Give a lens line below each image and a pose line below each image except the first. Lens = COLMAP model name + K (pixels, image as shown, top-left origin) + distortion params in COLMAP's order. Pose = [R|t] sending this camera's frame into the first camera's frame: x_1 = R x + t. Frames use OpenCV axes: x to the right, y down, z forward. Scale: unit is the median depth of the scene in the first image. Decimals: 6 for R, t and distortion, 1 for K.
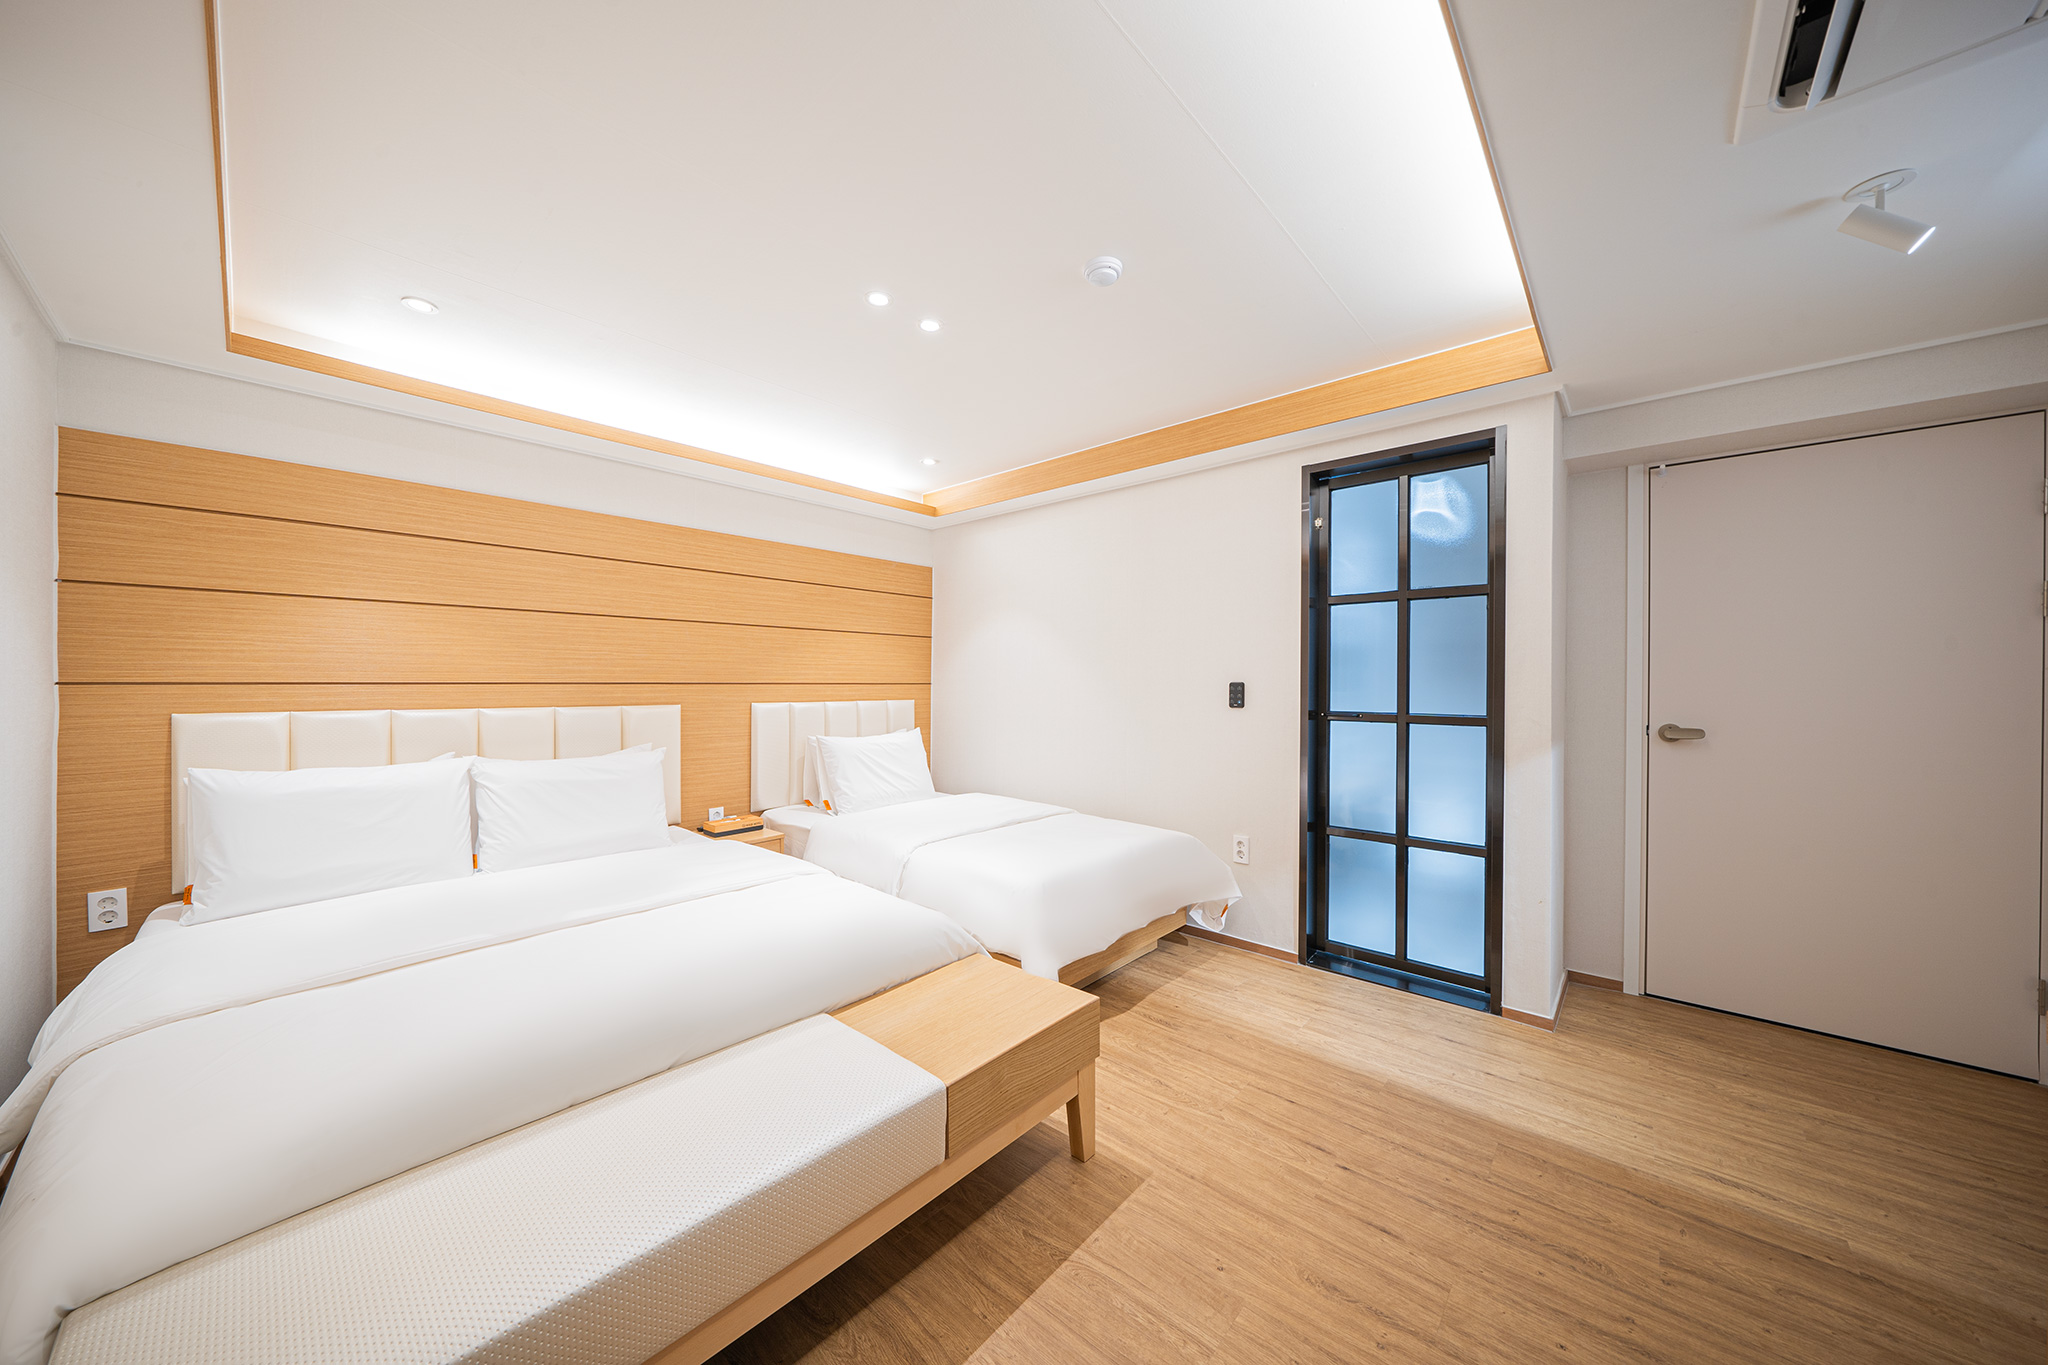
lens RADIAL K [[704.1, 0, 1014.6], [0, 704.1, 686.8], [0, 0, 1]] dist [-0.009204, -0.000217]
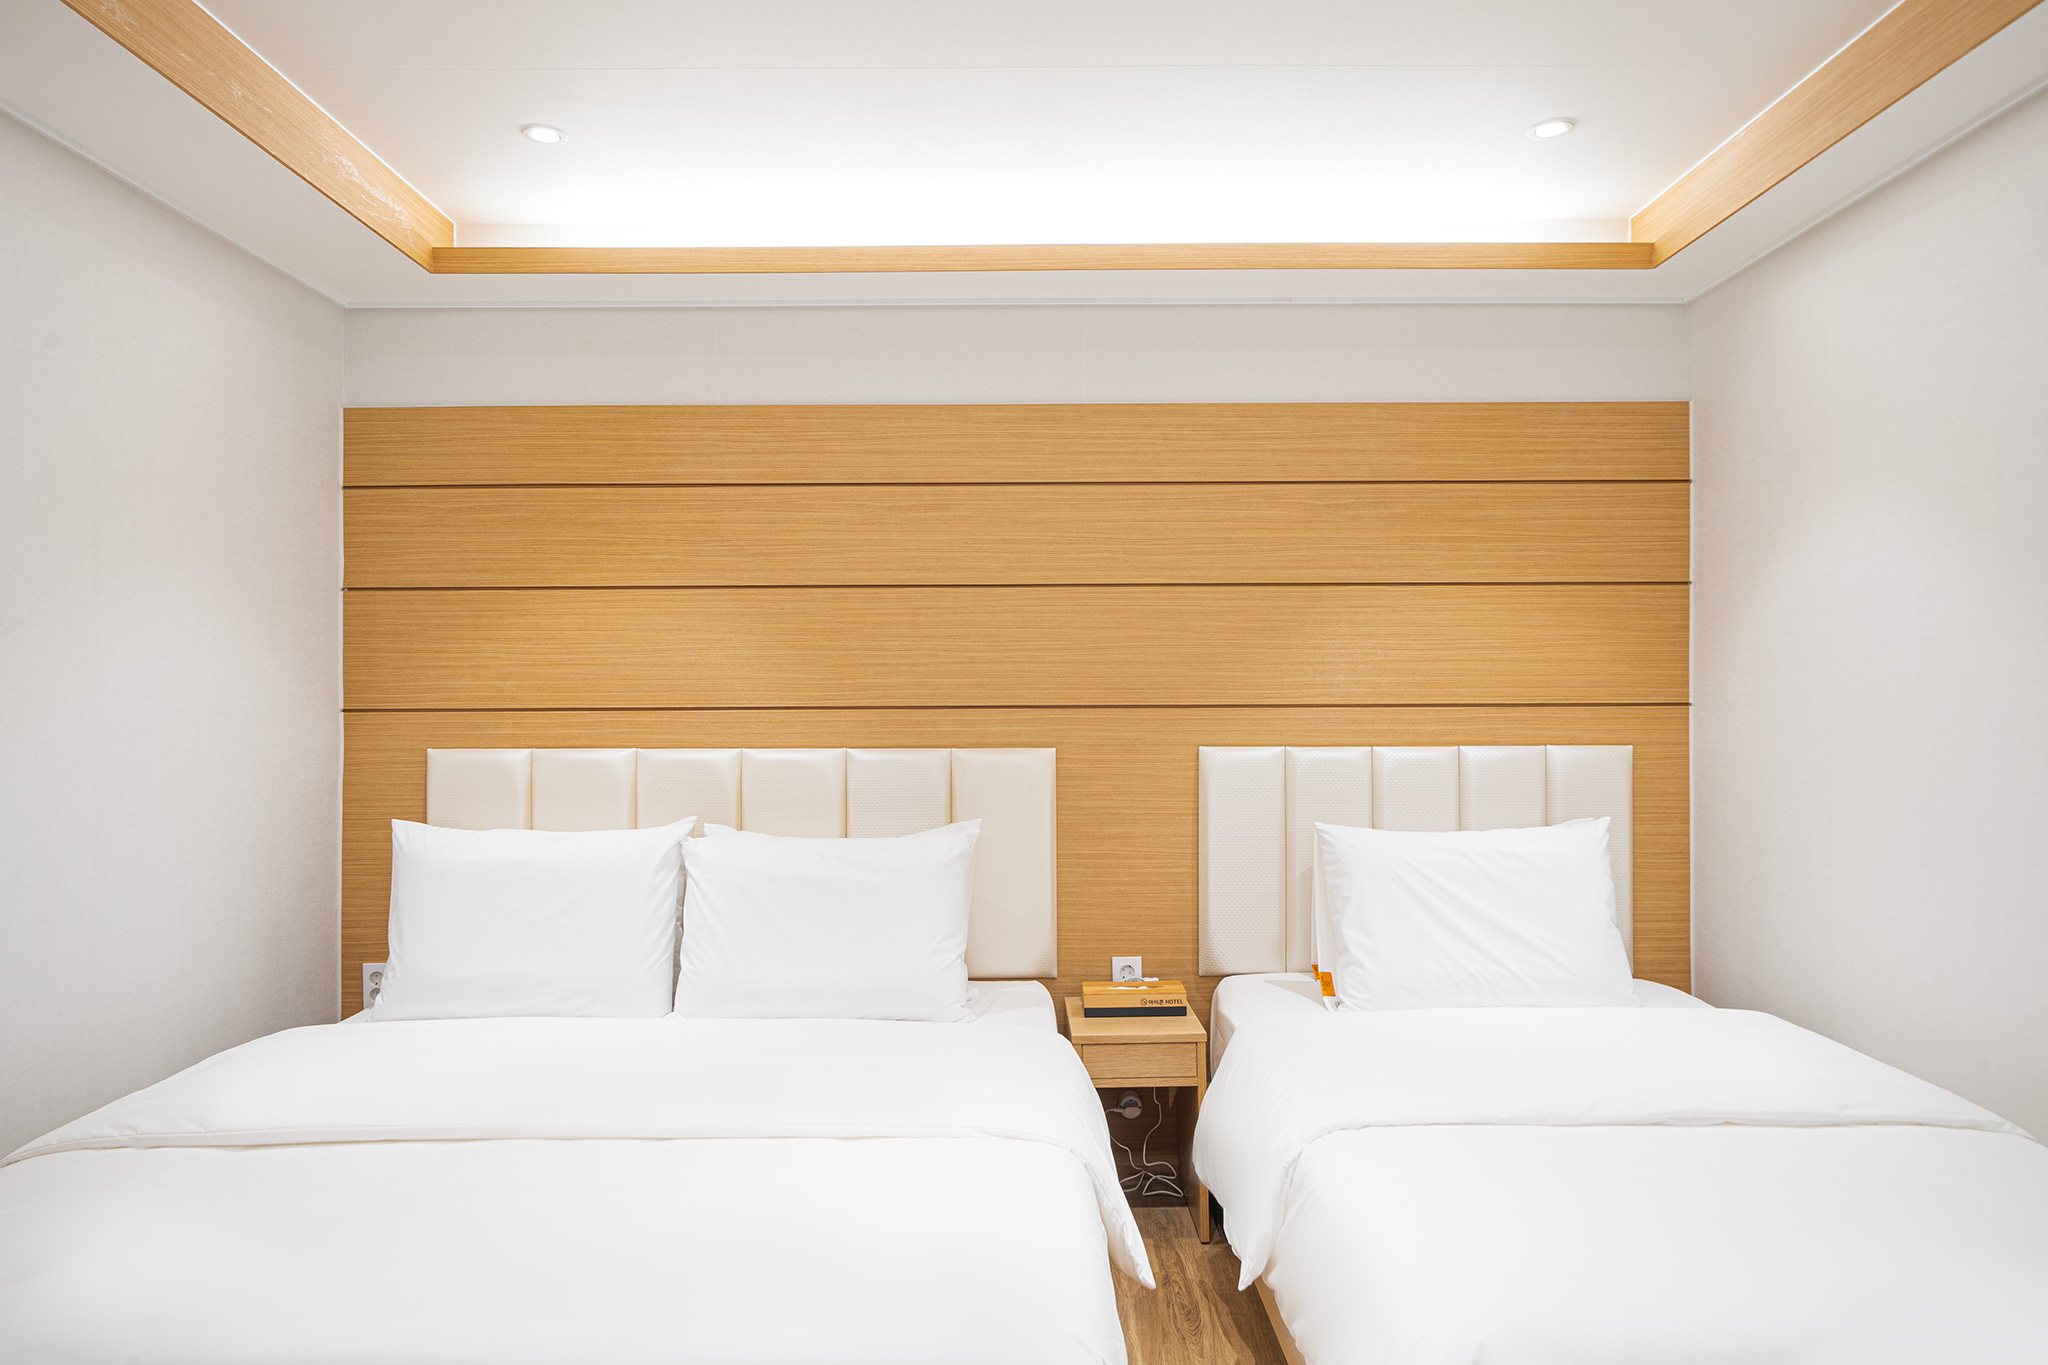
lens RADIAL K [[1365.0, 0, 1021.1], [0, 1365.0, 692.4], [0, 0, 1]] dist [-0.000060, 0.000890]
pose [[0.666430, -0.010605, -0.745493, 0.341427], [0.002024, 0.999921, -0.012416, -0.003826], [0.745565, 0.006765, 0.666398, 0.409941]]
